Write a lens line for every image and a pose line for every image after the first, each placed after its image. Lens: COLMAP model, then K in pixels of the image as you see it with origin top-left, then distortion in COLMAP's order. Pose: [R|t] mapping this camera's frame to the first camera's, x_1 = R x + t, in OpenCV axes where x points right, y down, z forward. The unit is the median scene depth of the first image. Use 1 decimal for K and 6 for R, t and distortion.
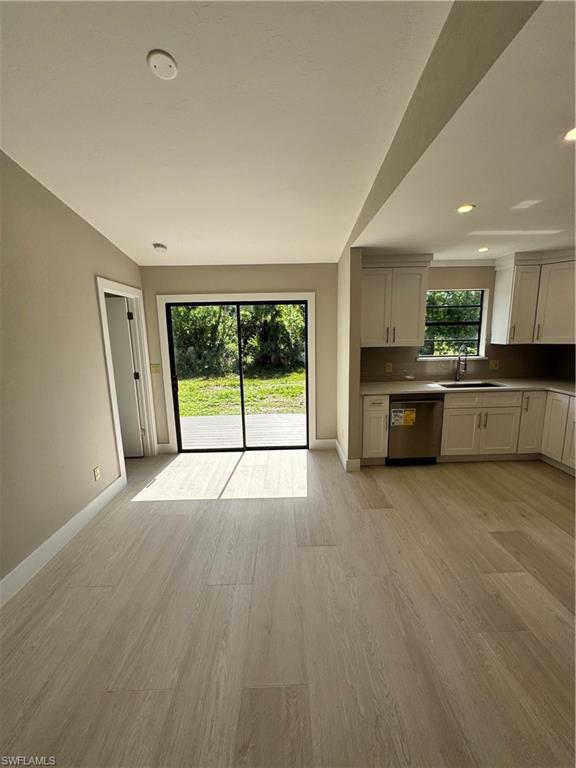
lens RADIAL K [[307.9, 0, 287.9], [0, 307.9, 384.8], [0, 0, 1]] dist [-0.002636, -0.000417]
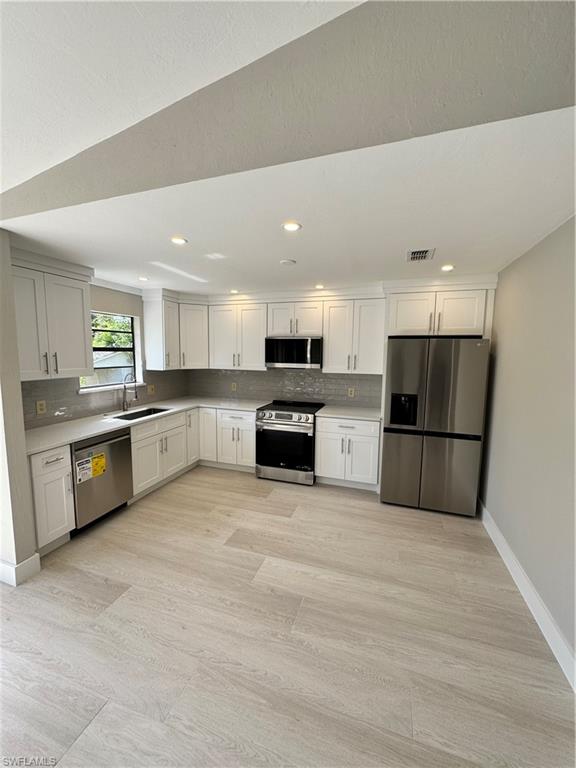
lens RADIAL K [[307.9, 0, 285.0], [0, 307.9, 383.6], [0, 0, 1]] dist [-0.002636, -0.000417]
pose [[0.334511, -0.075368, 0.939373, -0.177025], [0.141034, 0.989575, 0.029173, -0.059338], [-0.931779, 0.122725, 0.341654, 0.247681]]
